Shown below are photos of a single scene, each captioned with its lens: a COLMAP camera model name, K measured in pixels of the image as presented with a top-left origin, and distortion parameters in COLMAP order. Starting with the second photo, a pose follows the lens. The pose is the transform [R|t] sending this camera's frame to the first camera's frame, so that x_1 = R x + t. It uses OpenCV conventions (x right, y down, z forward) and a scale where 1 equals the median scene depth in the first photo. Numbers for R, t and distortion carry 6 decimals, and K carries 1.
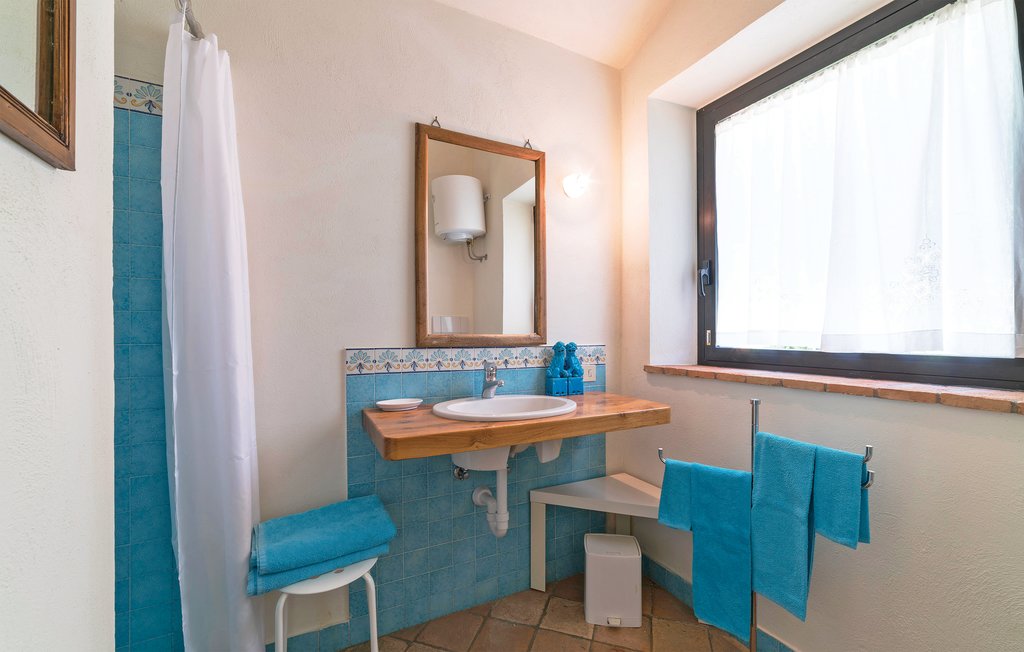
lens RADIAL K [[438.7, 0, 536.2], [0, 438.7, 325.9], [0, 0, 1]] dist [-0.001272, -0.000085]
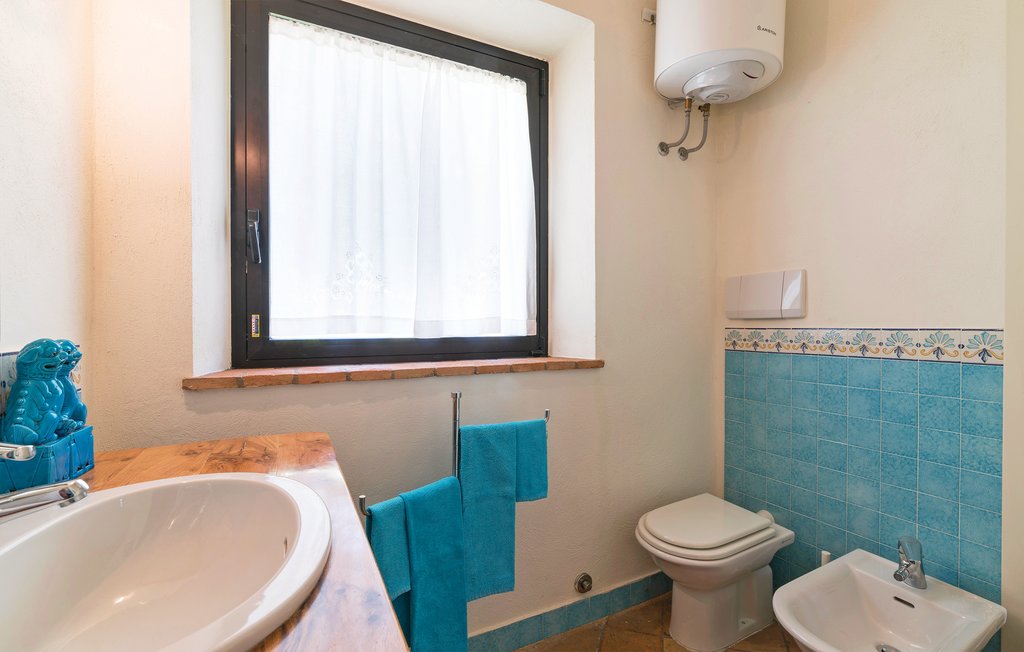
lens RADIAL K [[438.7, 0, 536.2], [0, 438.7, 325.9], [0, 0, 1]] dist [-0.001272, -0.000085]
pose [[0.052736, -0.009069, 0.998567, -0.349600], [-0.012661, 0.999872, 0.009749, 0.019484], [-0.998528, -0.013157, 0.052614, 0.720321]]
